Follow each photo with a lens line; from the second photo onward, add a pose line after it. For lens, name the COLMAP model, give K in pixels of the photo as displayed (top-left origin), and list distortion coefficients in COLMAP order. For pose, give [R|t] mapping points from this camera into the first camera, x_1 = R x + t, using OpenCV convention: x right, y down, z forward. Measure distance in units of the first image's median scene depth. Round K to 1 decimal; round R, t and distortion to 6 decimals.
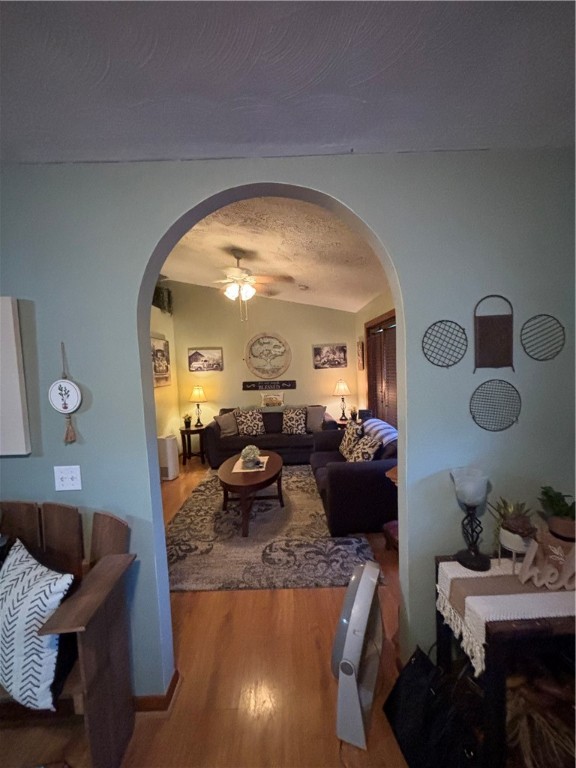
lens RADIAL K [[307.5, 0, 290.4], [0, 307.5, 384.1], [0, 0, 1]] dist [-0.007168, 0.000770]
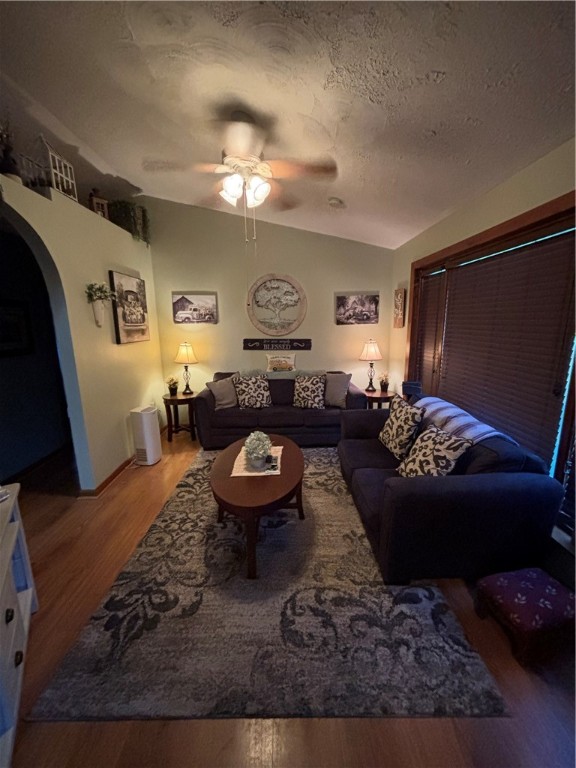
lens RADIAL K [[307.5, 0, 287.3], [0, 307.5, 384.9], [0, 0, 1]] dist [-0.007168, 0.000770]
pose [[0.999601, 0.027809, 0.004952, -0.063061], [-0.028227, 0.989943, 0.138622, -0.003315], [-0.001047, -0.138706, 0.990333, 0.299341]]
